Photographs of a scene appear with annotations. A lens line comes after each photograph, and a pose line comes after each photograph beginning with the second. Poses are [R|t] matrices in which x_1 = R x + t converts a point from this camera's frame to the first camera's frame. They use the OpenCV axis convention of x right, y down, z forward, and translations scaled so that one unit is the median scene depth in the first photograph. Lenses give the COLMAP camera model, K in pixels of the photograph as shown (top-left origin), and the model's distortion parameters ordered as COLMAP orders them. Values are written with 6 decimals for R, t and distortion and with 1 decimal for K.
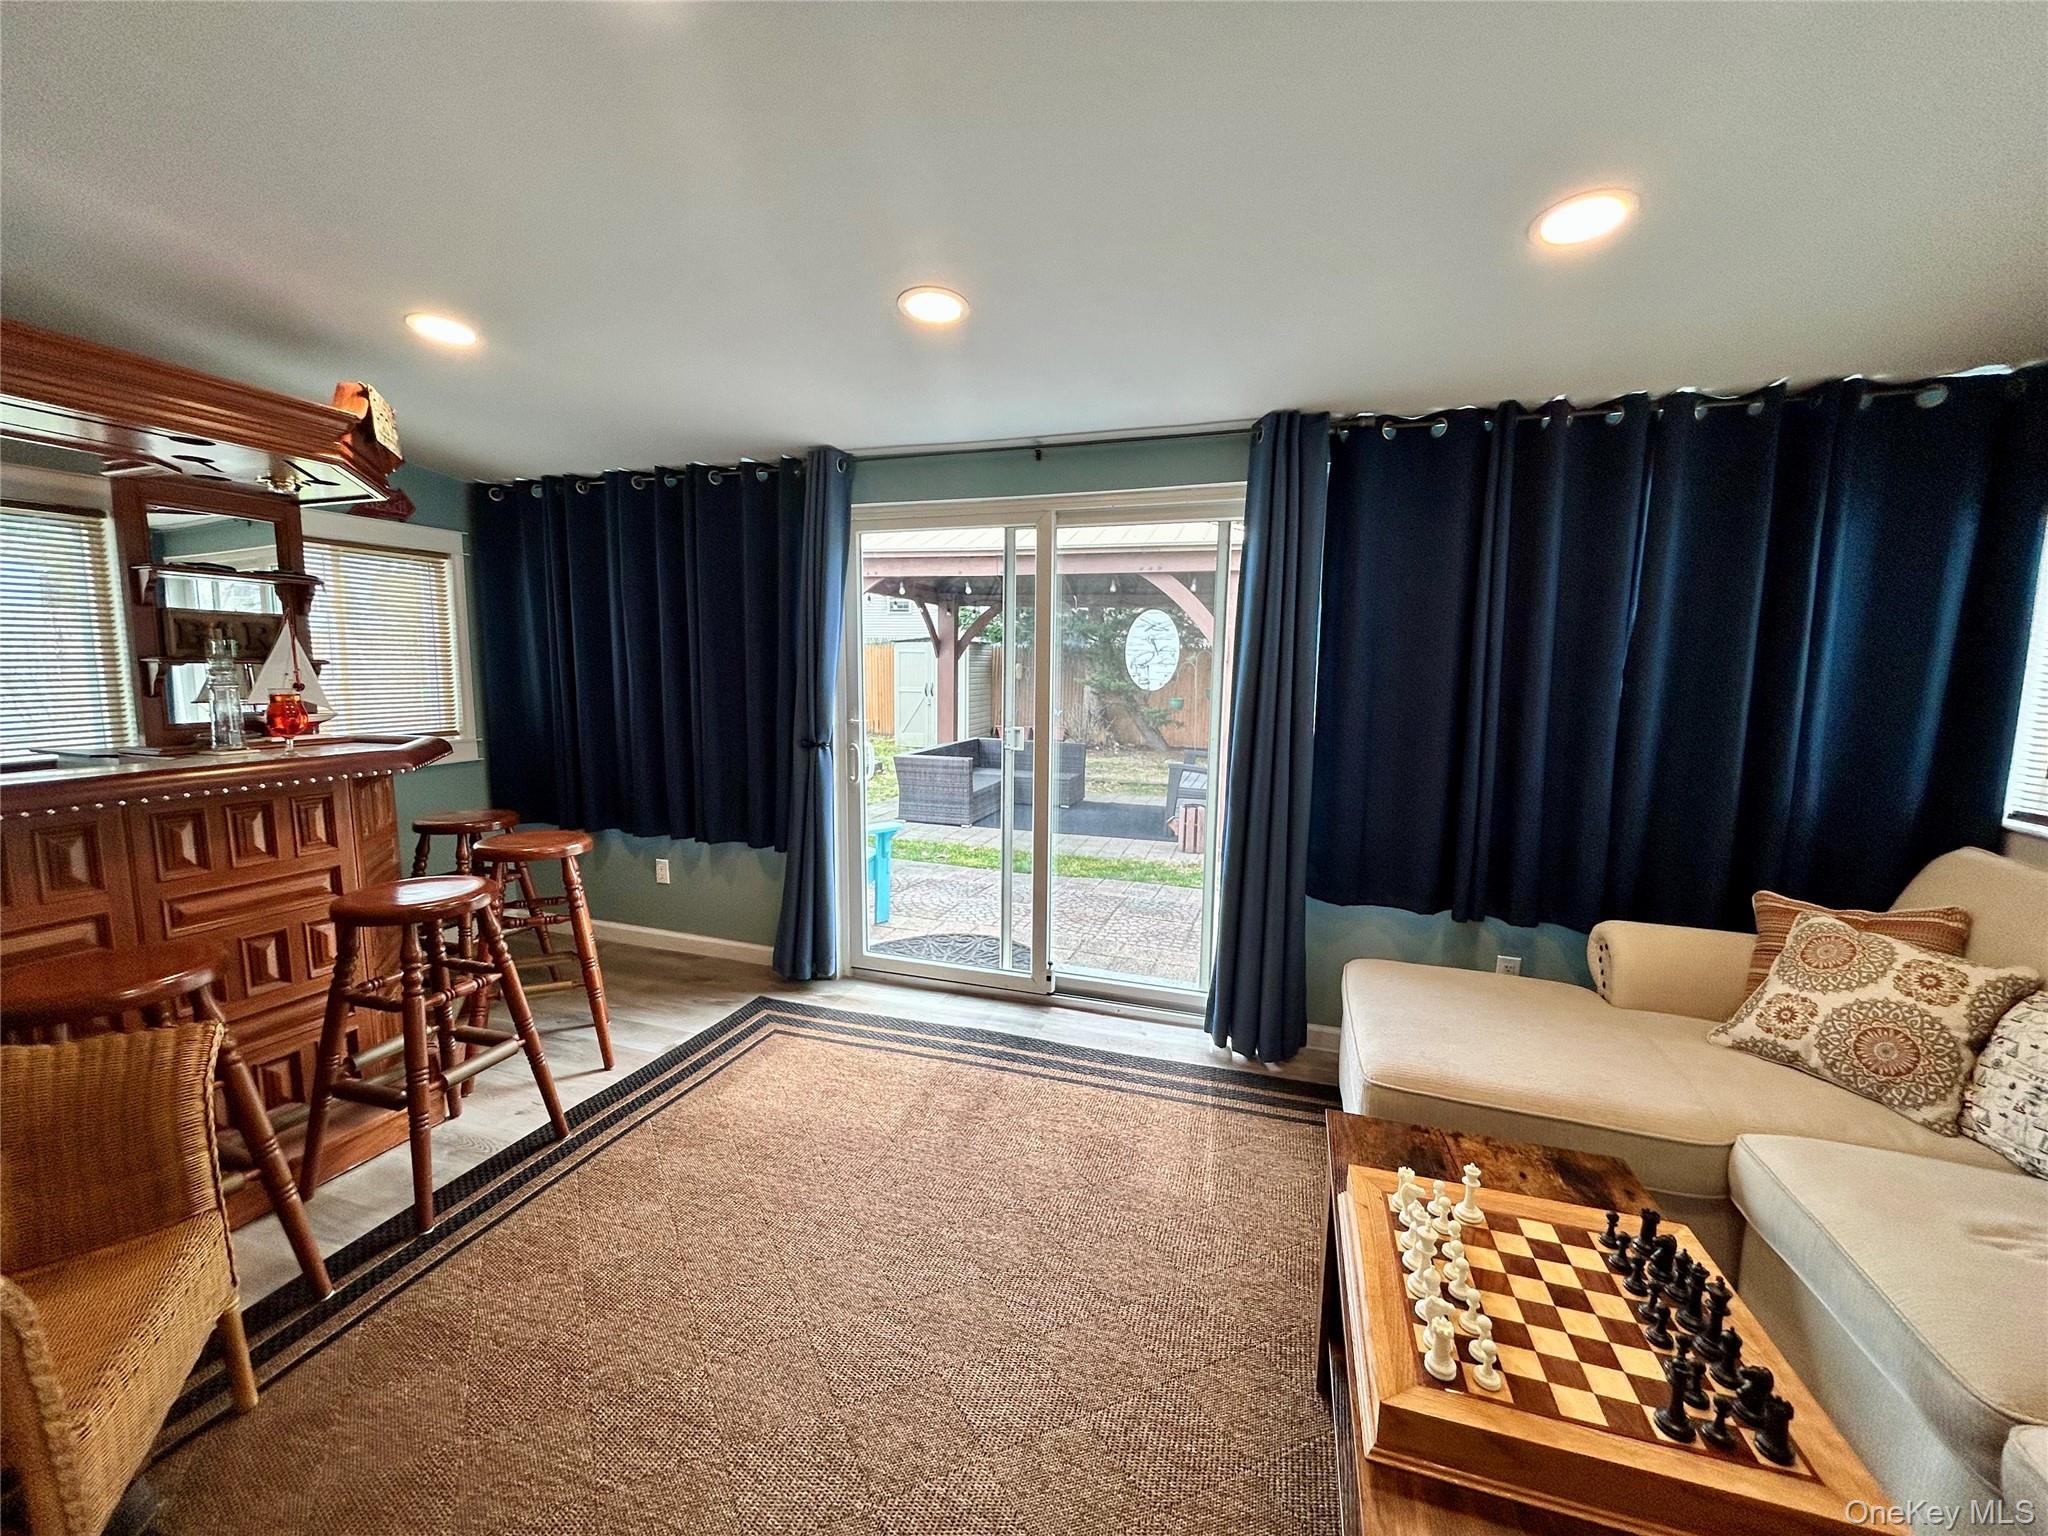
lens RADIAL K [[831.3, 0, 1024.0], [0, 831.3, 768.0], [0, 0, 1]] dist [-0.003149, 0.000962]
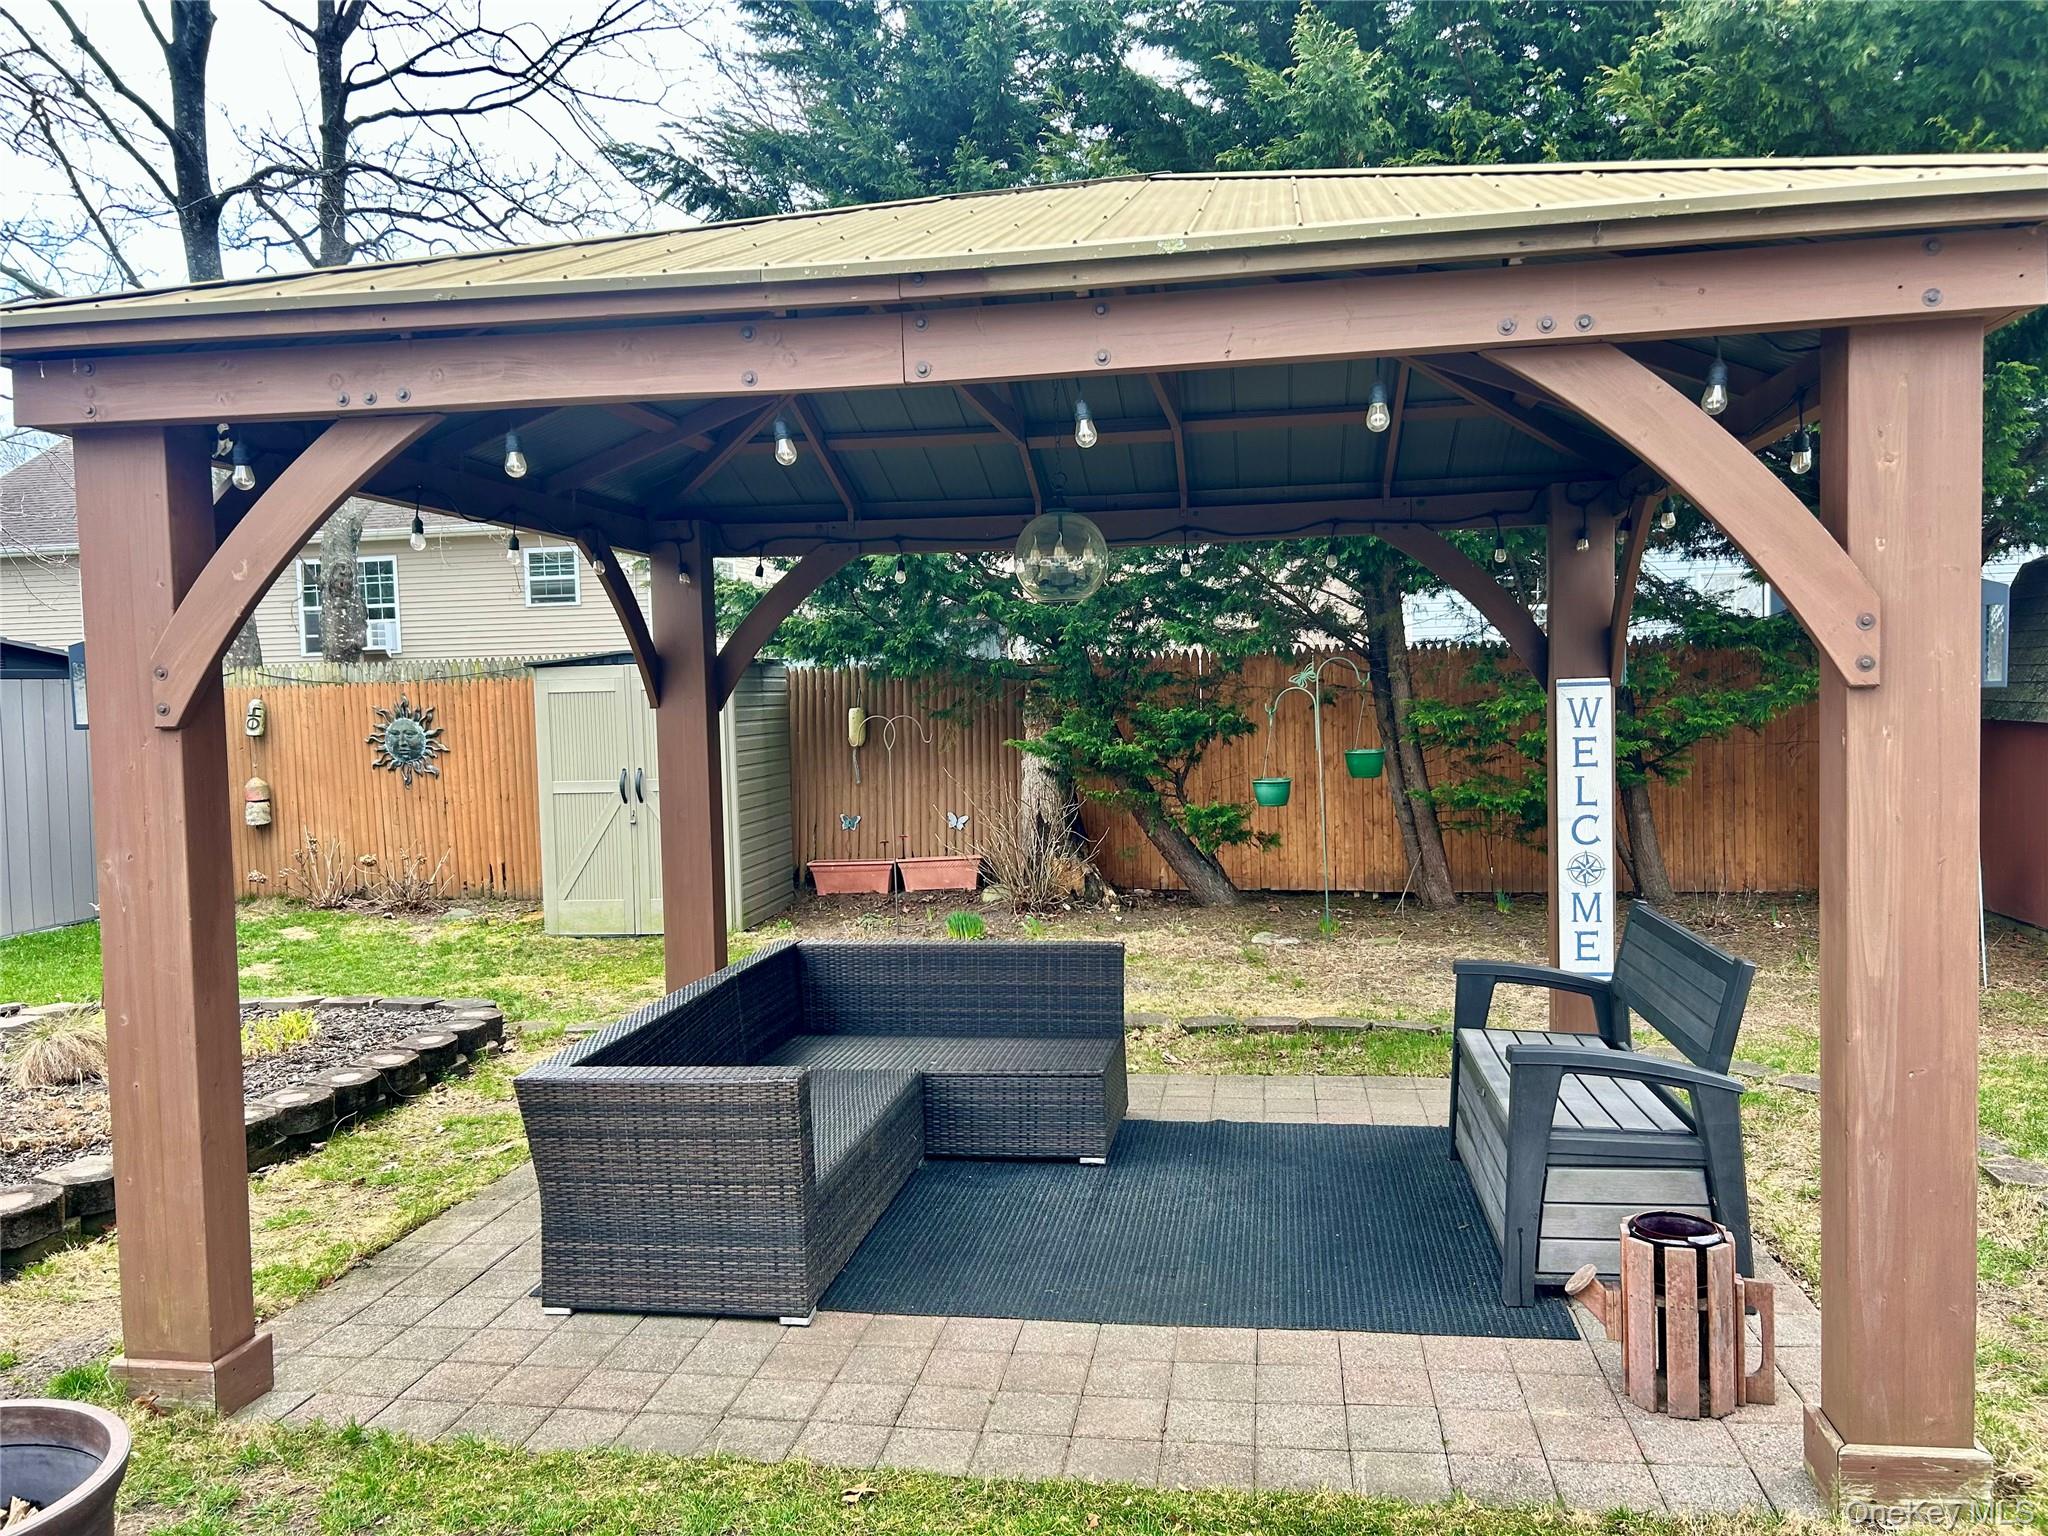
lens RADIAL K [[1566.0, 0, 1024.0], [0, 1566.0, 768.0], [0, 0, 1]] dist [0.033534, -0.002395]
pose [[0.989698, -0.050998, 0.133782, -0.136628], [0.061322, 0.995355, -0.074219, -0.166797], [-0.129376, 0.081658, 0.988228, 1.122319]]
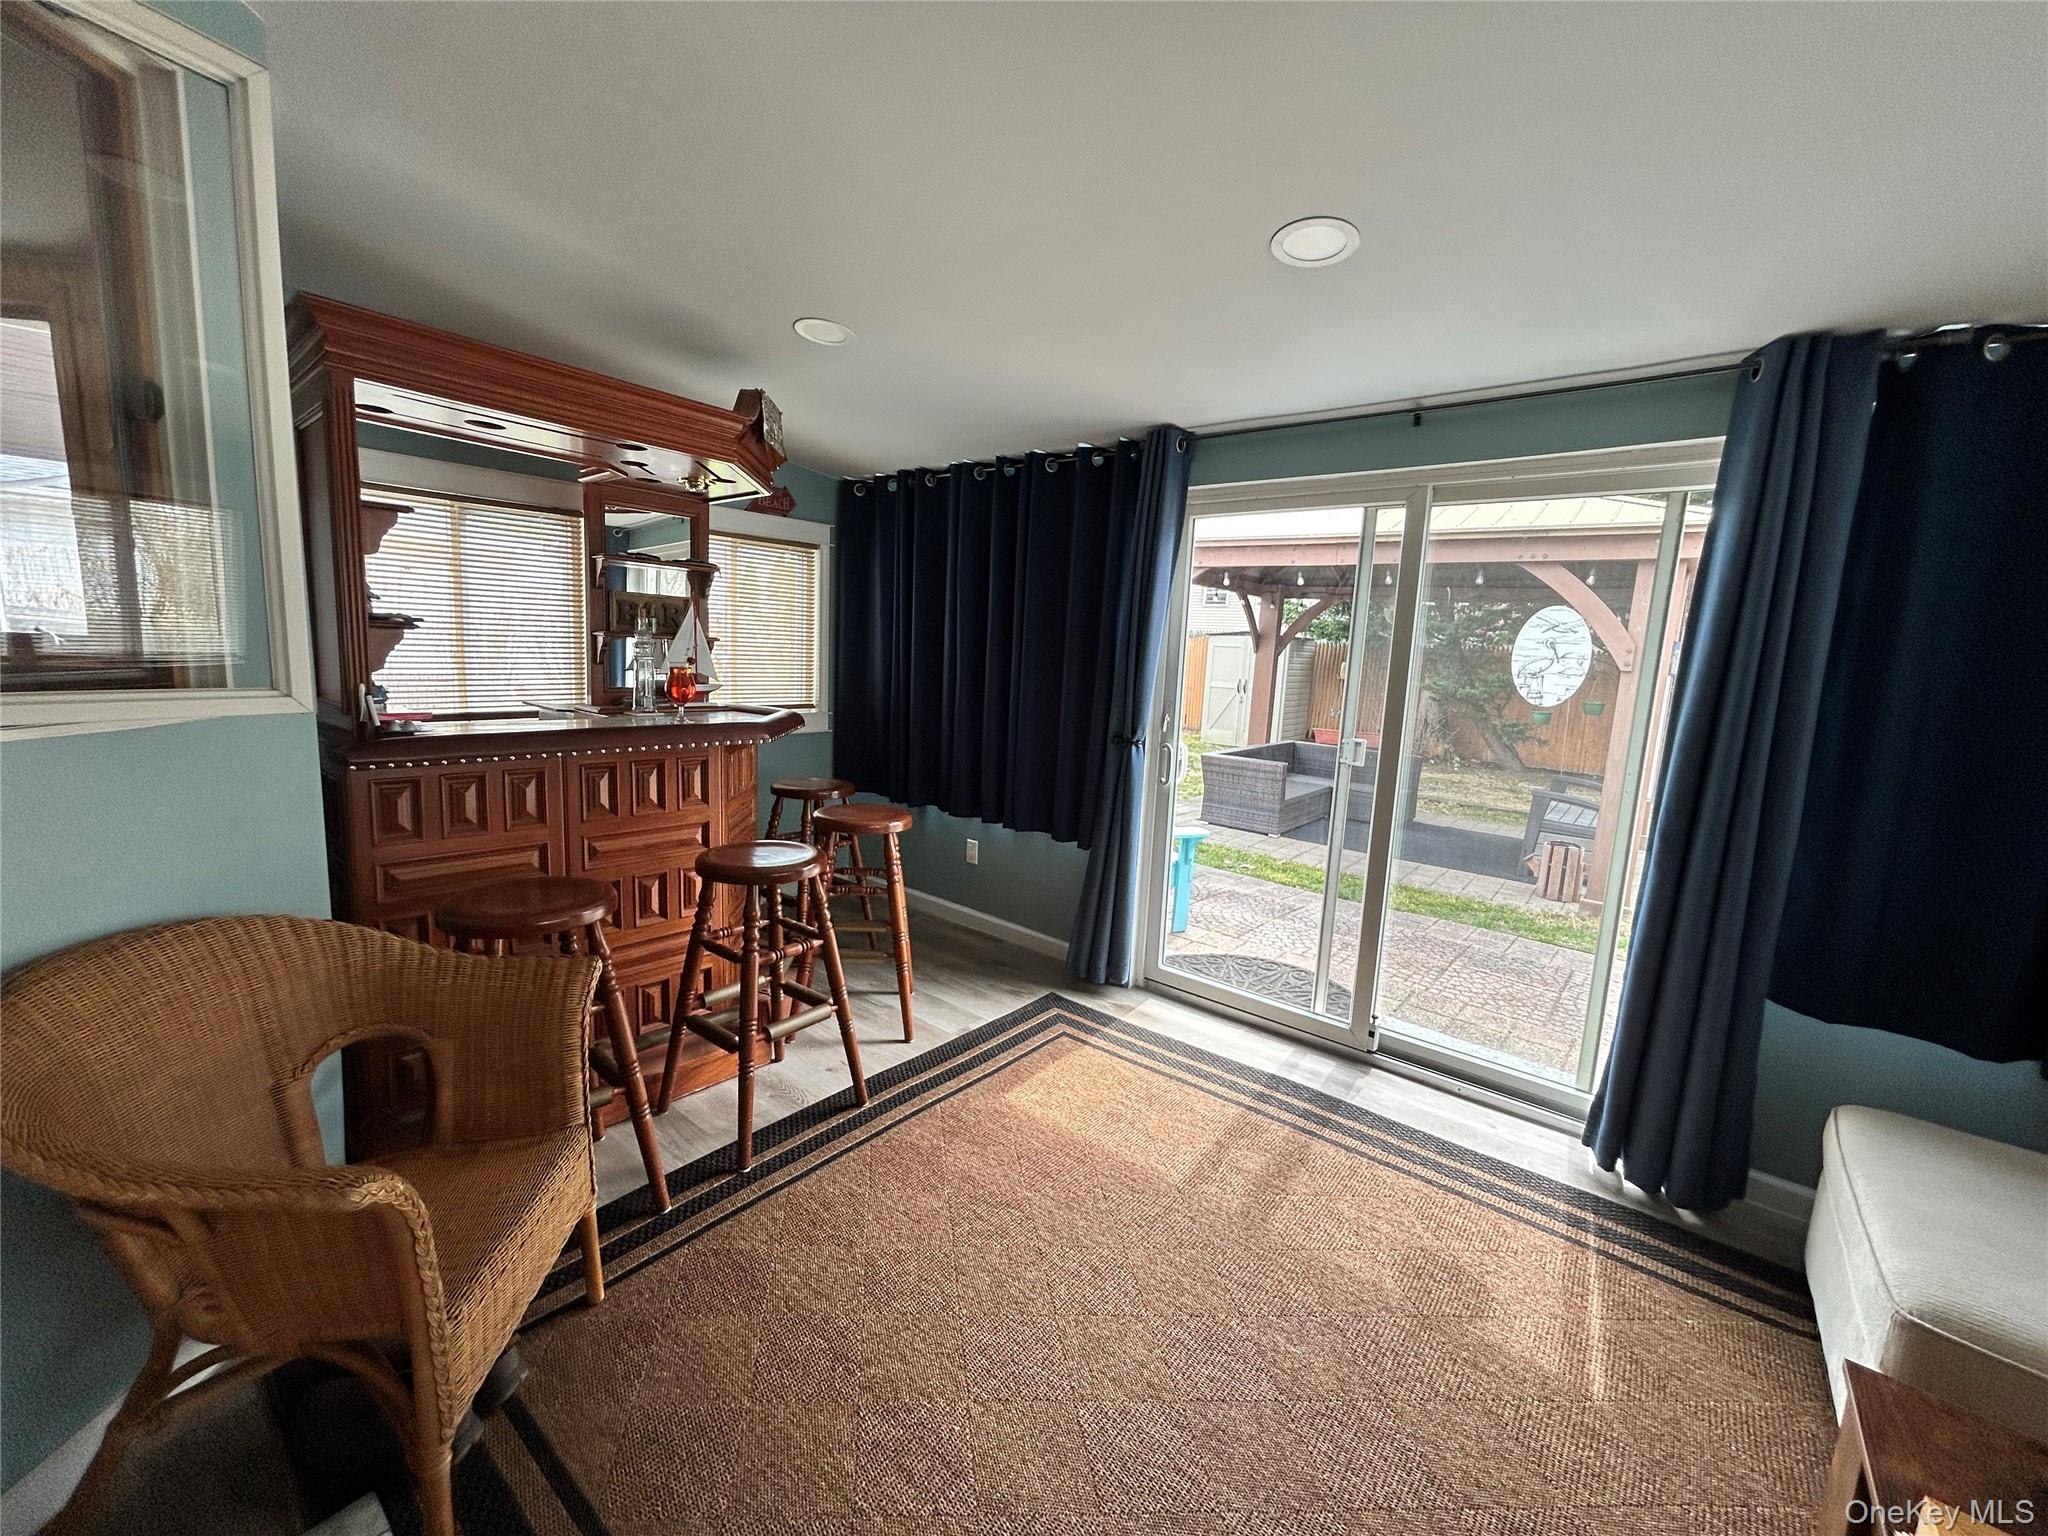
lens RADIAL K [[831.3, 0, 1024.0], [0, 831.3, 768.0], [0, 0, 1]] dist [-0.003149, 0.000962]
pose [[0.933520, 0.084612, -0.348399, -0.032941], [-0.081267, 0.996398, 0.024232, -0.013509], [0.349195, 0.005692, 0.937033, 0.077151]]
